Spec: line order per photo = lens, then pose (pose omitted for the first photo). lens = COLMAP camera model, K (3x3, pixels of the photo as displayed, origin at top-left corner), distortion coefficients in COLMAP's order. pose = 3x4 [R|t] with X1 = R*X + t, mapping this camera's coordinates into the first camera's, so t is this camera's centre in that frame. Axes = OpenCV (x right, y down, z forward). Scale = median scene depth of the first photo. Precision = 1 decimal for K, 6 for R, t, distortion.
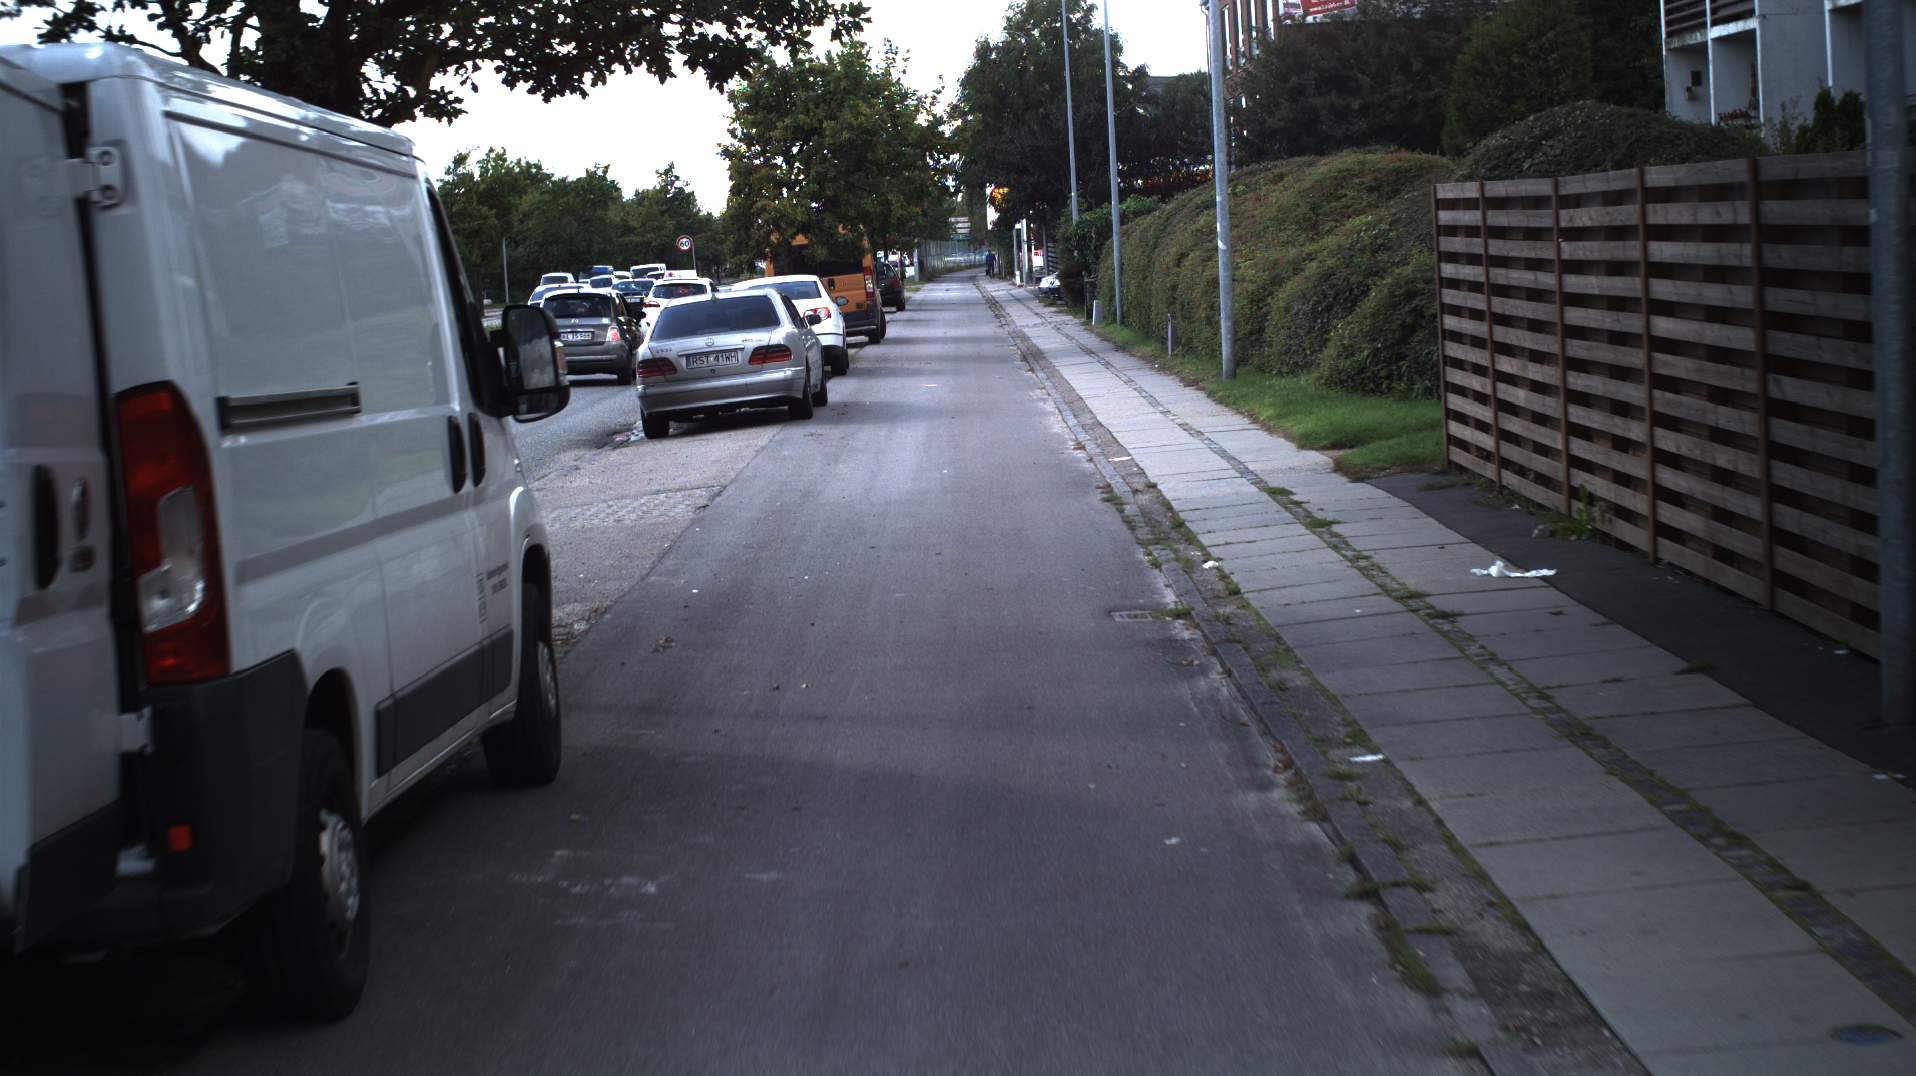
lens RADIAL K [[3848.9, 0, 949.4], [0, 3848.9, 546.6], [0, 0, 1]] dist [-0.273423, 0.000000]
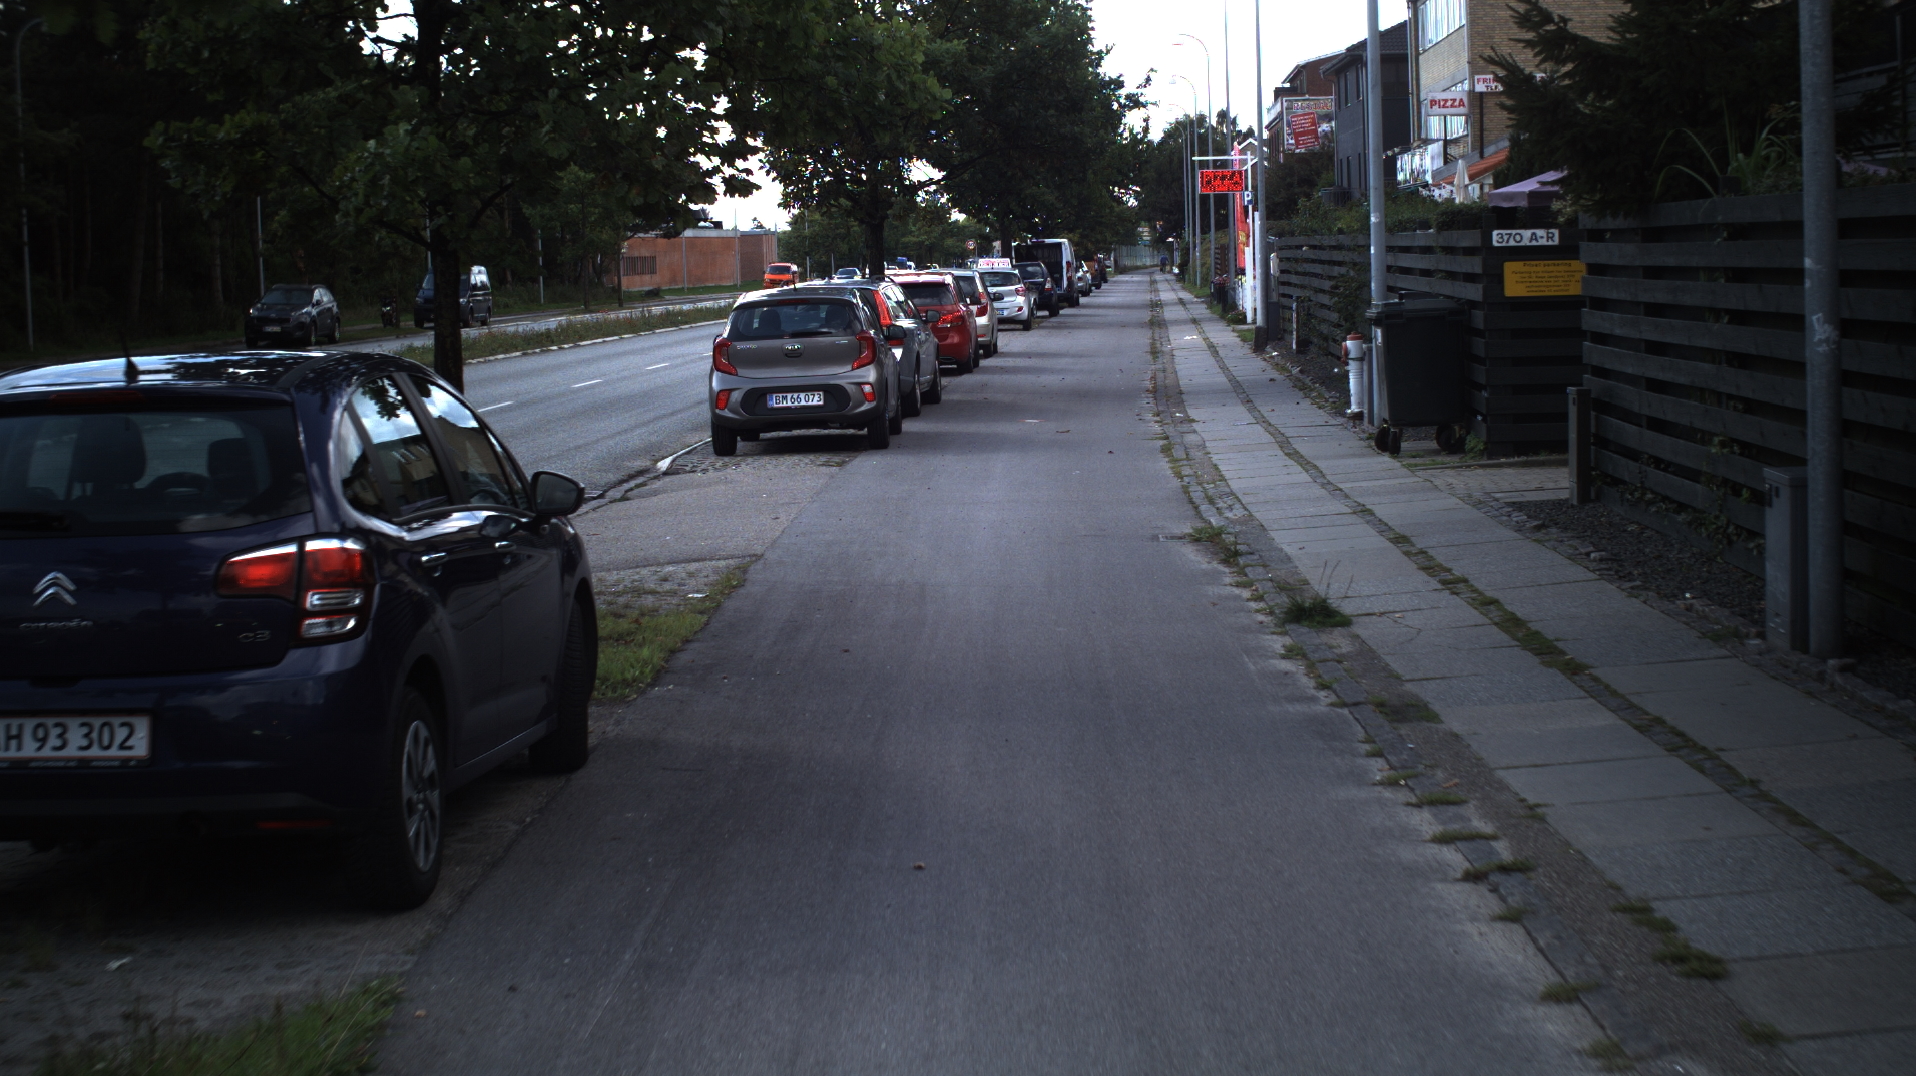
lens RADIAL K [[3848.9, 0, 952.3], [0, 3848.9, 537.9], [0, 0, 1]] dist [-0.273423, 0.000000]
pose [[0.998499, 0.026731, -0.047813, 0.015031], [-0.026838, 0.999638, -0.001613, 0.167746], [0.047753, 0.002894, 0.998855, -2.189108]]
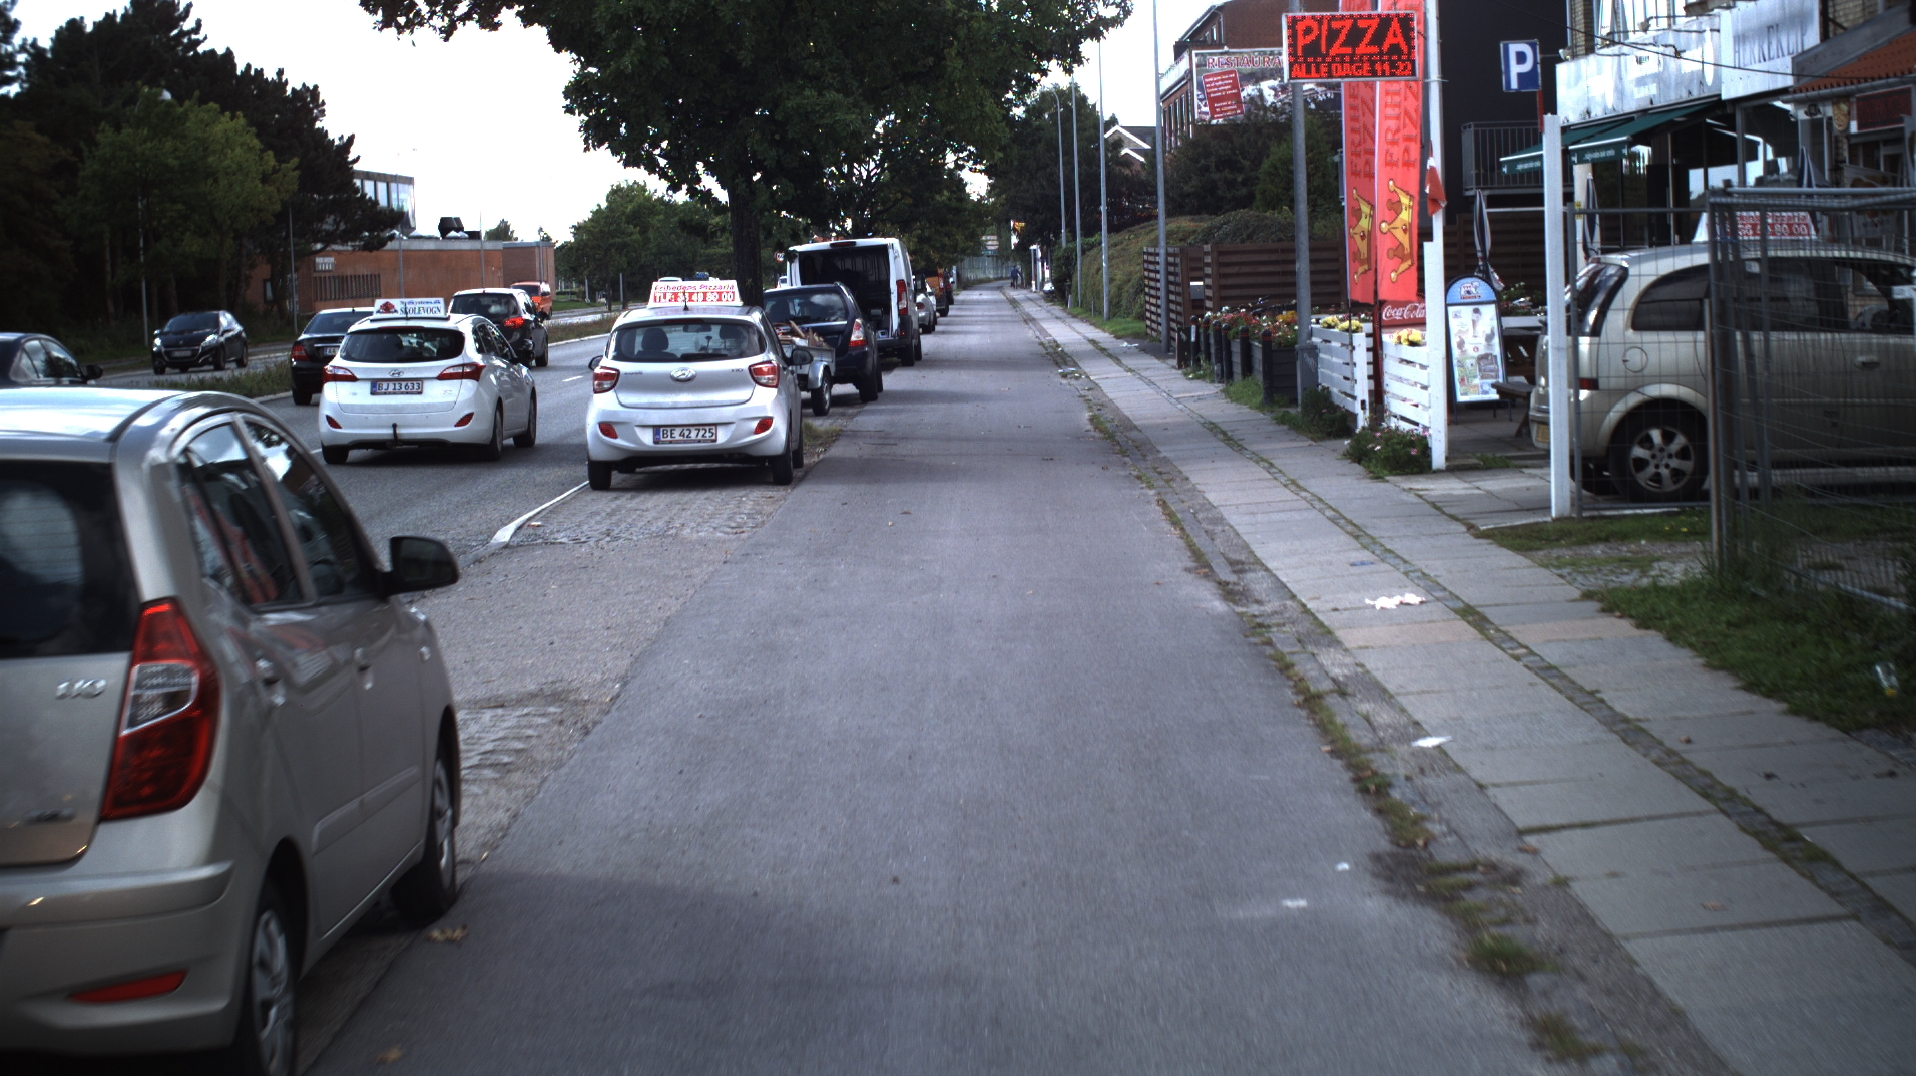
lens RADIAL K [[3848.9, 0, 950.3], [0, 3848.9, 534.2], [0, 0, 1]] dist [-0.273423, 0.000000]
pose [[0.999854, 0.016041, -0.005868, -0.006097], [-0.016080, 0.999848, -0.006785, 0.084221], [0.005758, 0.006878, 0.999960, -1.095100]]
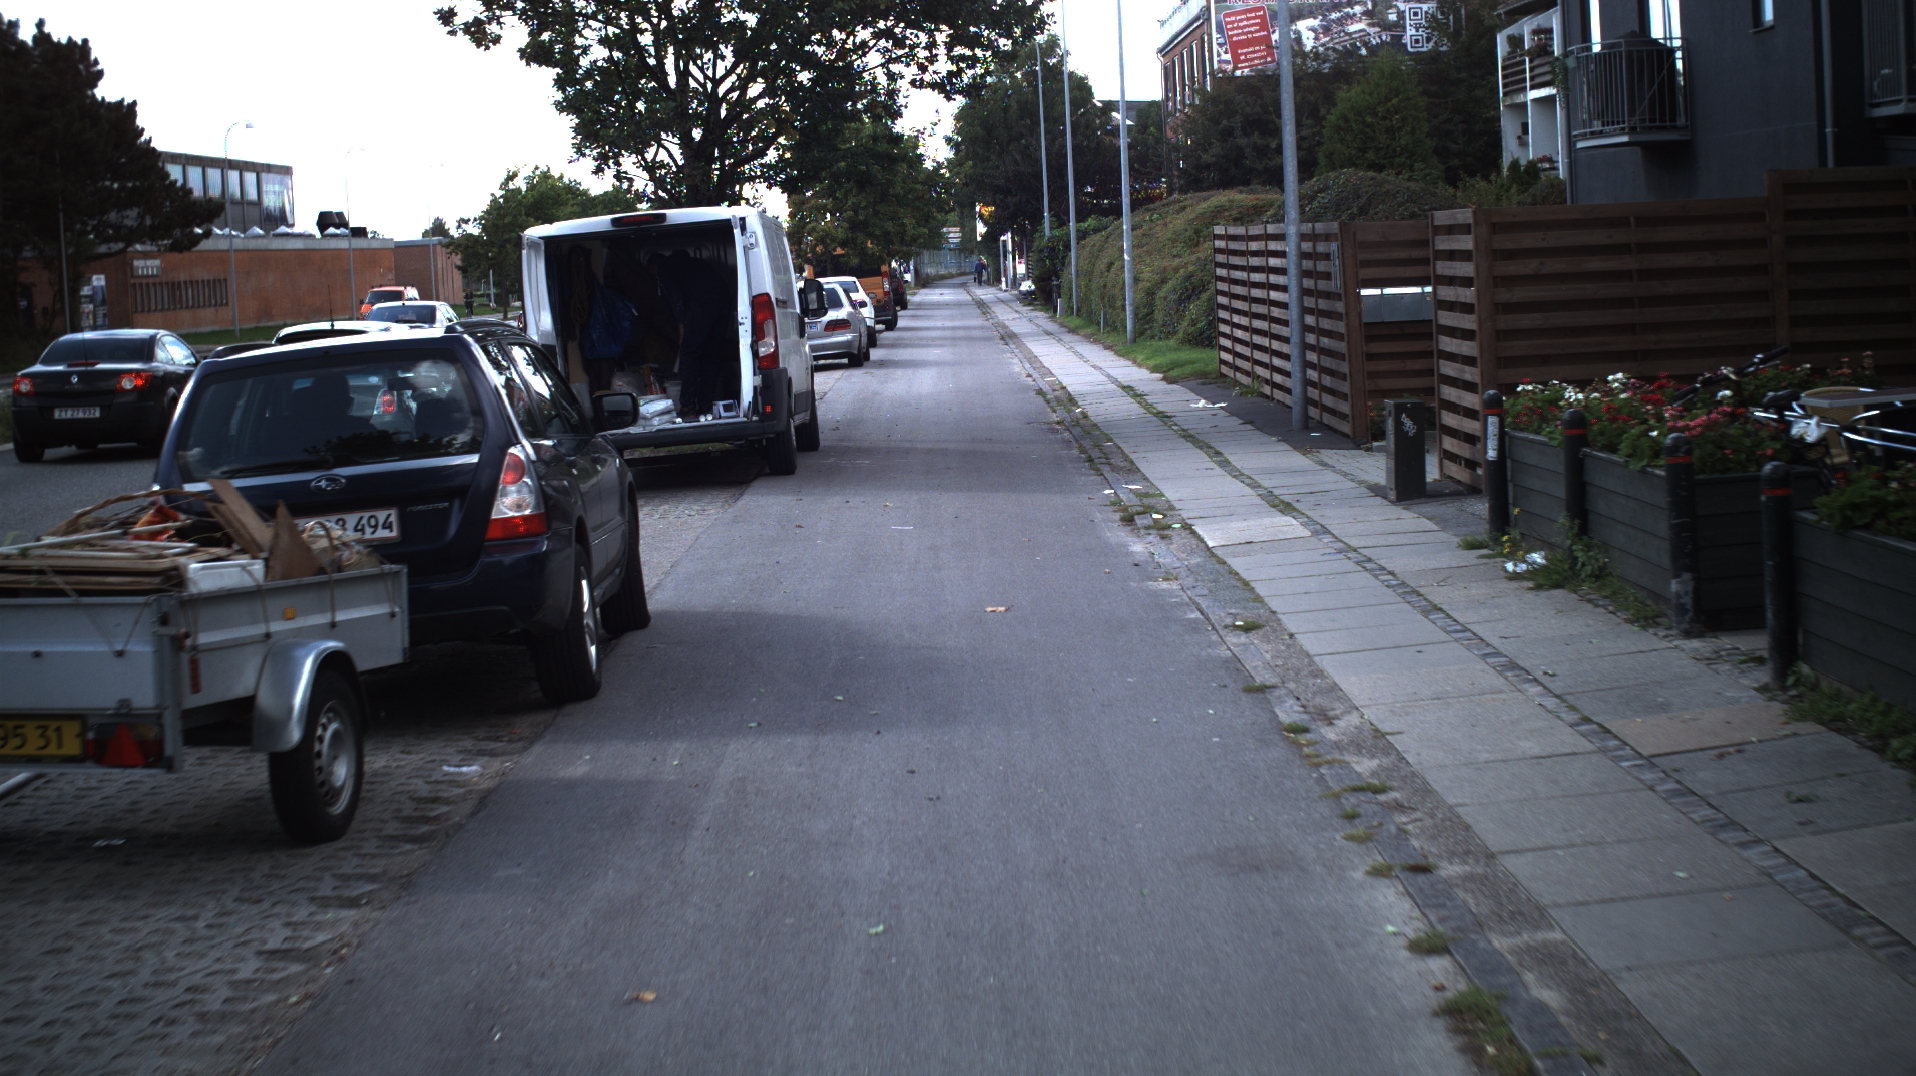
lens RADIAL K [[3848.9, 0, 969.7], [0, 3848.9, 537.0], [0, 0, 1]] dist [-0.273423, 0.000000]
pose [[0.999957, 0.004438, 0.008175, -0.003721], [-0.004400, 0.999979, -0.004688, 0.033269], [-0.008196, 0.004652, 0.999956, -0.436691]]
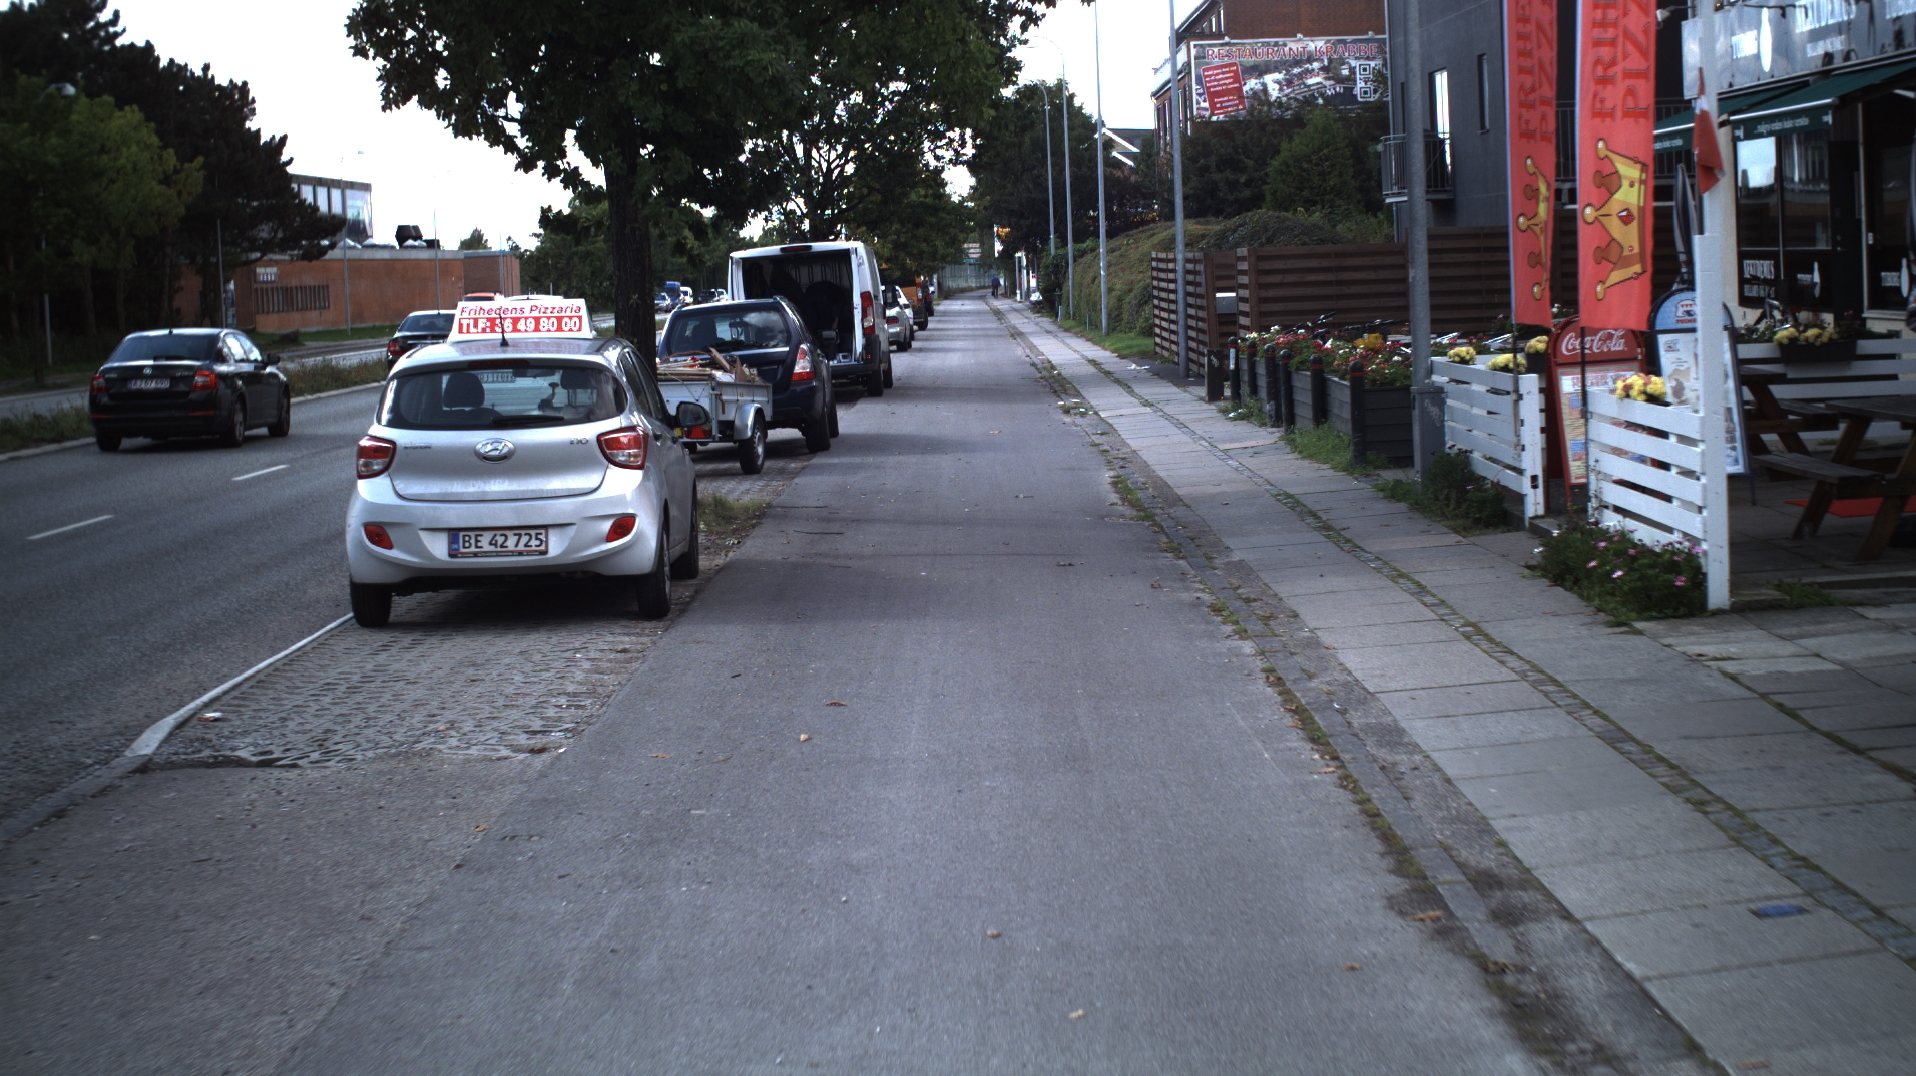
lens RADIAL K [[3848.9, 0, 959.8], [0, 3848.9, 537.9], [0, 0, 1]] dist [-0.273423, 0.000000]
pose [[0.999914, 0.013043, 0.001082, -0.005972], [-0.013034, 0.999882, -0.008131, 0.067290], [-0.001188, 0.008116, 0.999966, -0.875630]]
